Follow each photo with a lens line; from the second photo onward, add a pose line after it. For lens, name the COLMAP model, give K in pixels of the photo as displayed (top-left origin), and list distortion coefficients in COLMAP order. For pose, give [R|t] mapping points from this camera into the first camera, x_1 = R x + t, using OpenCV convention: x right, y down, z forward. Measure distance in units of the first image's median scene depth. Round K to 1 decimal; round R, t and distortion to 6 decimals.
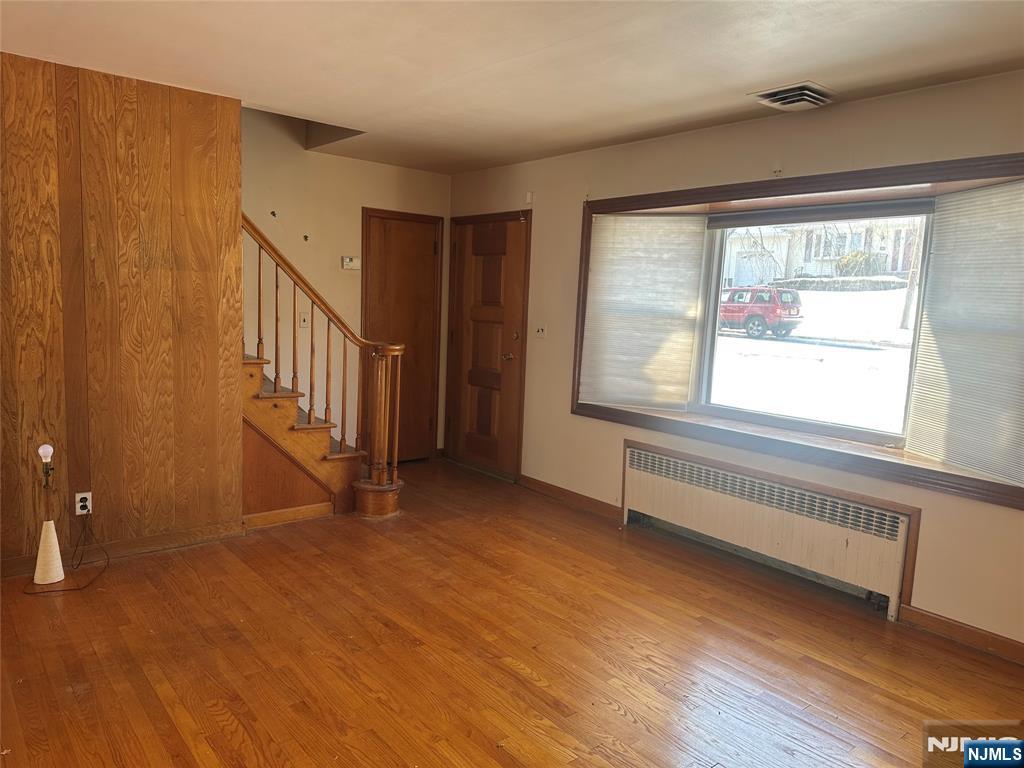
lens RADIAL K [[721.9, 0, 512.0], [0, 721.9, 384.0], [0, 0, 1]] dist [0.036550, -0.004278]
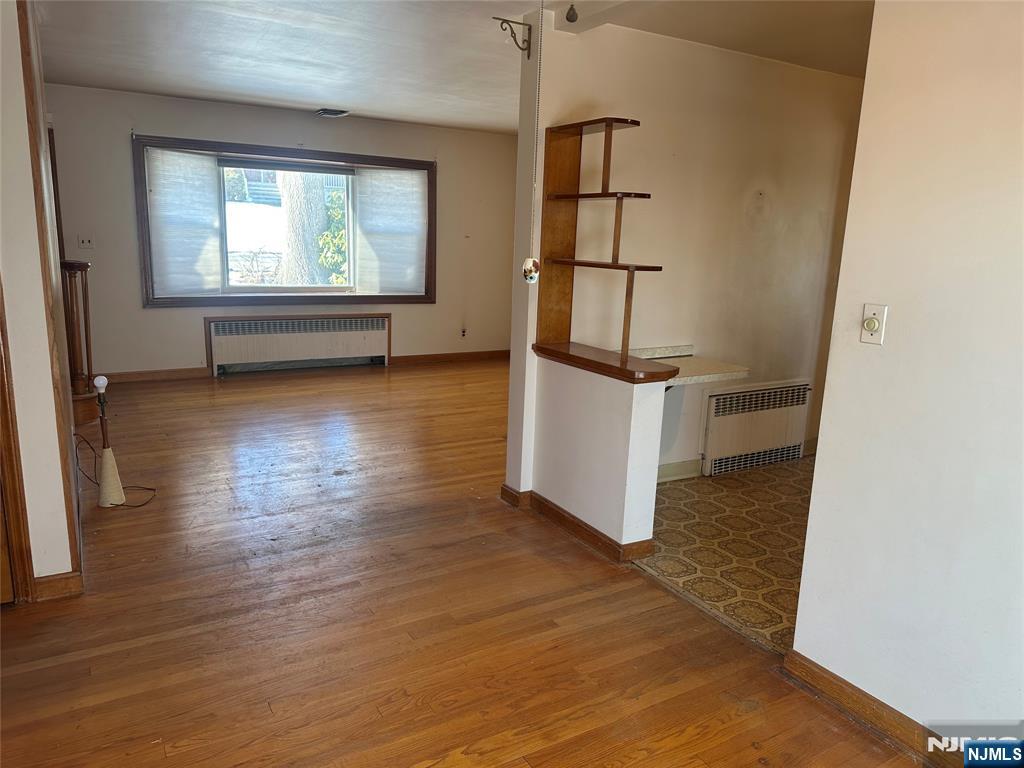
lens RADIAL K [[721.9, 0, 512.0], [0, 721.9, 384.0], [0, 0, 1]] dist [0.036550, -0.004278]
pose [[0.146695, -0.239418, 0.959771, -1.143191], [0.083320, 0.969810, 0.229187, -0.071876], [-0.985666, 0.046348, 0.162215, 0.186682]]
